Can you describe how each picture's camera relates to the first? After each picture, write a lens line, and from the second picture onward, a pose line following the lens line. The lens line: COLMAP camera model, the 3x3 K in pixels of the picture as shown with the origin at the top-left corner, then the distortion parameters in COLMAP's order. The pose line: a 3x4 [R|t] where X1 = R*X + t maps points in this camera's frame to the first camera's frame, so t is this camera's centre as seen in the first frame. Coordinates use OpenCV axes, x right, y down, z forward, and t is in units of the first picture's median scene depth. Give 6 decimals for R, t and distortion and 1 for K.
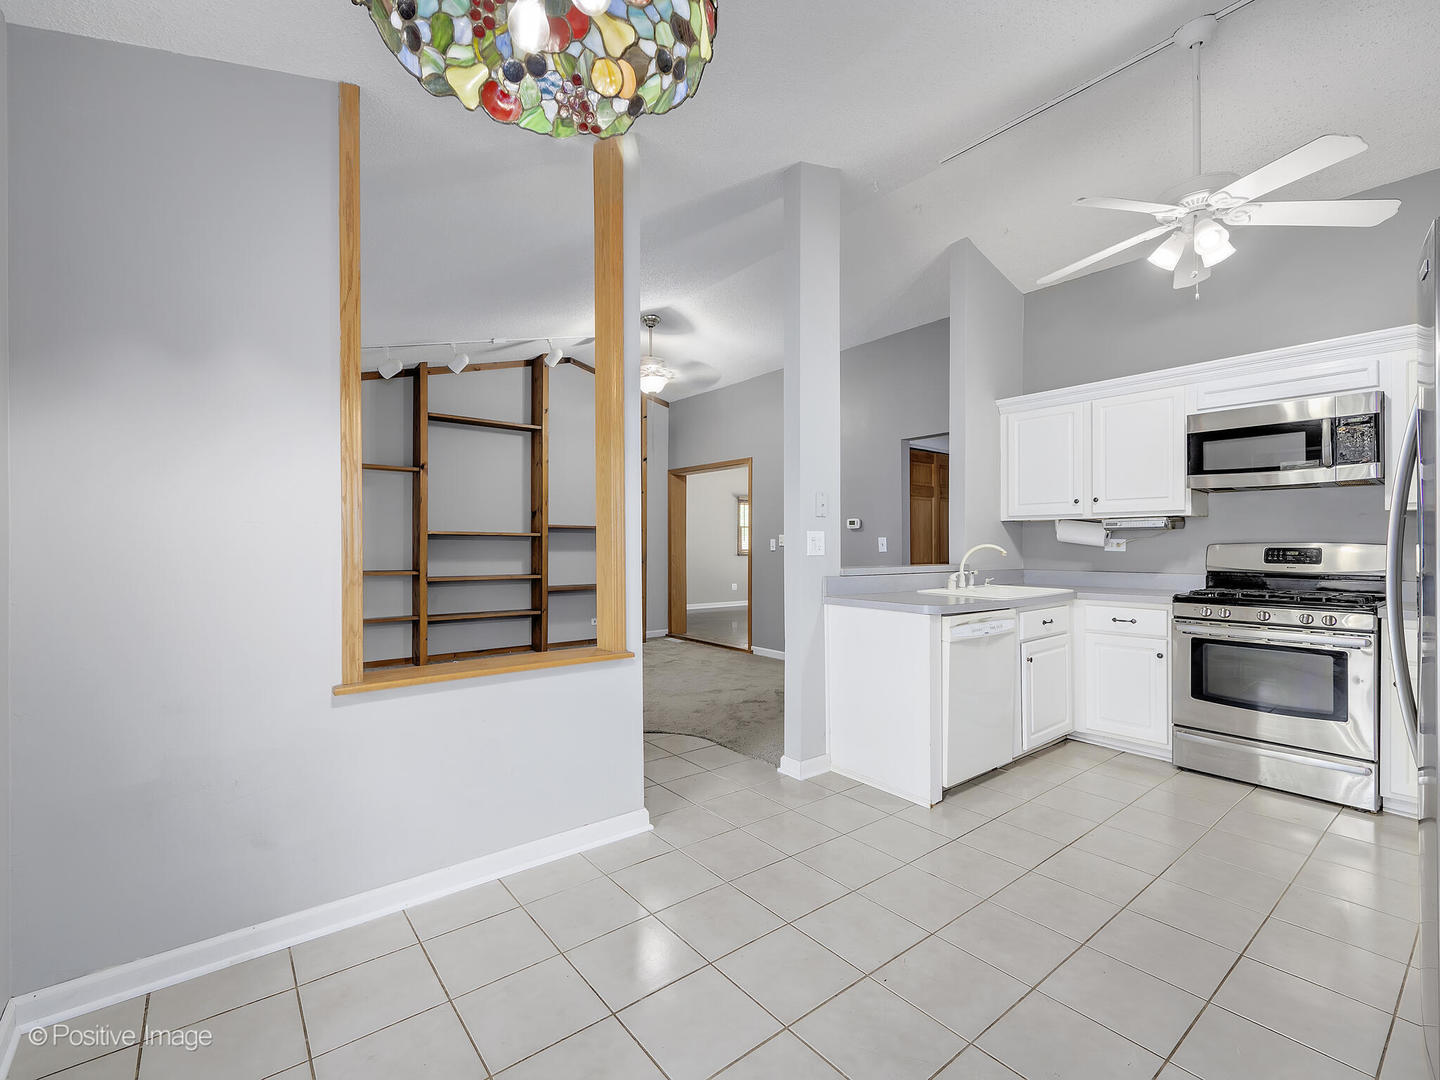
lens RADIAL K [[643.9, 0, 732.1], [0, 643.9, 548.6], [0, 0, 1]] dist [-0.000272, -0.000035]
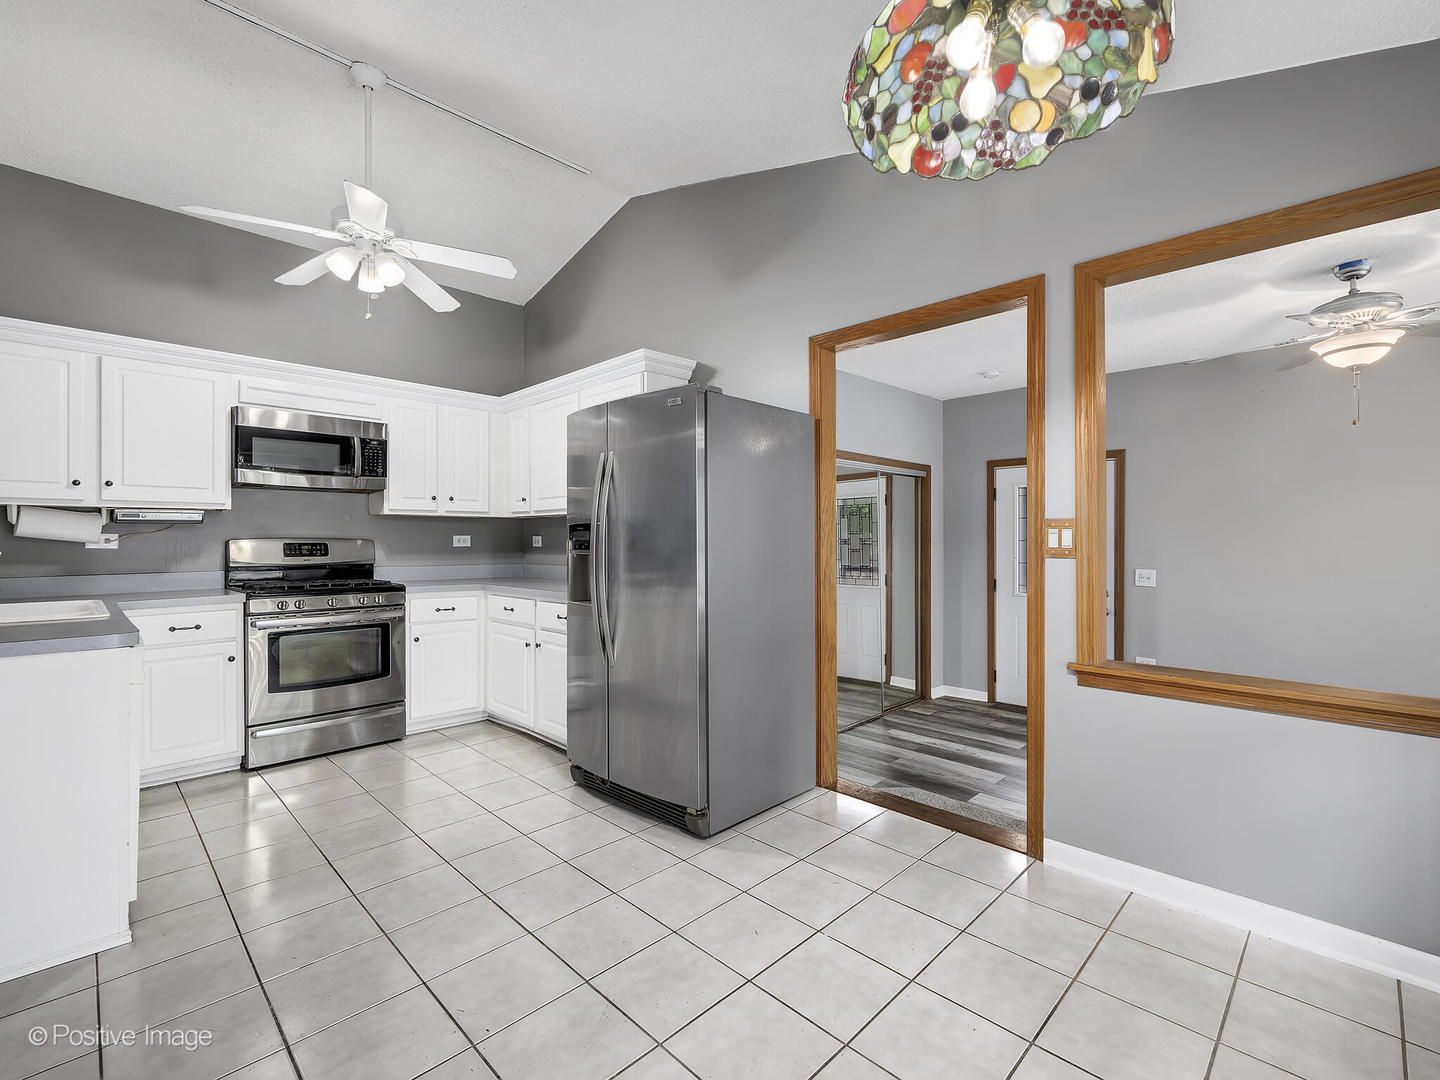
lens RADIAL K [[640.2, 0, 722.9], [0, 640.2, 544.8], [0, 0, 1]] dist [-0.003533, -0.000614]
pose [[-0.110235, -0.009457, 0.993861, -0.181852], [0.008276, 0.999911, 0.010432, -0.001782], [-0.993871, 0.009375, -0.110147, 0.213846]]
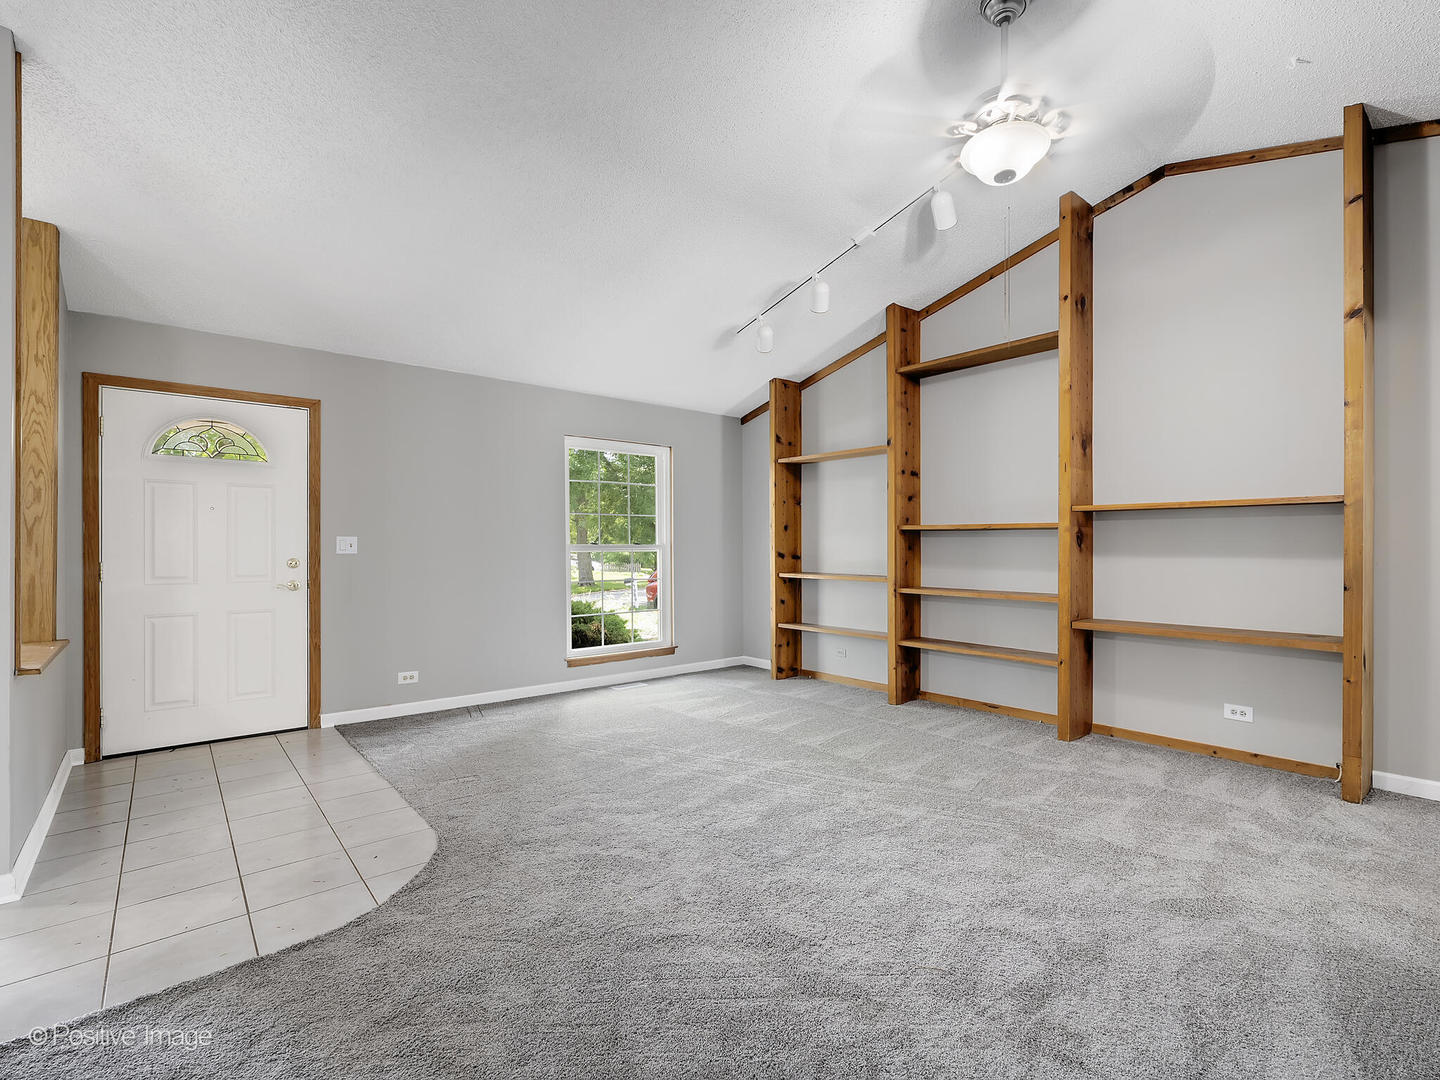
lens RADIAL K [[674.8, 0, 800.7], [0, 674.8, 536.7], [0, 0, 1]] dist [-0.001163, -0.000454]
pose [[0.076302, -0.012661, -0.997004, 0.292891], [-0.002676, 0.999913, -0.012902, -0.003041], [0.997081, 0.003653, 0.076262, 0.801548]]
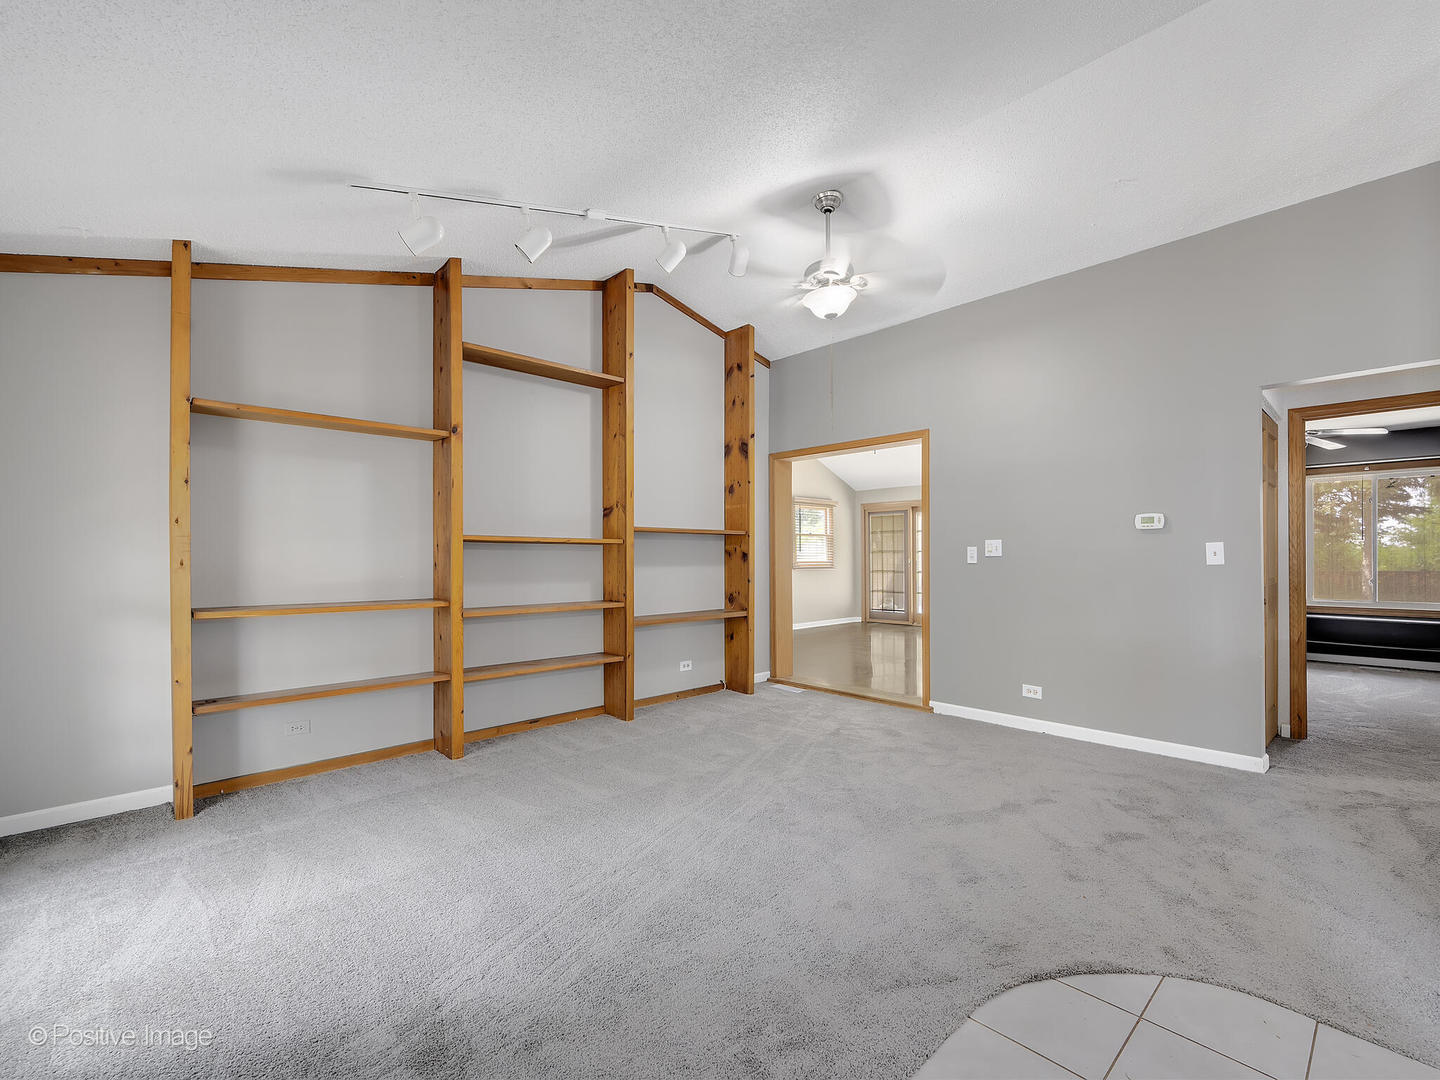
lens RADIAL K [[643.9, 0, 732.1], [0, 643.9, 548.6], [0, 0, 1]] dist [-0.000272, -0.000035]
pose [[0.996714, -0.001555, 0.080987, -0.262371], [0.003074, 0.999822, -0.018641, -0.000526], [-0.080944, 0.018829, 0.996541, 0.360604]]
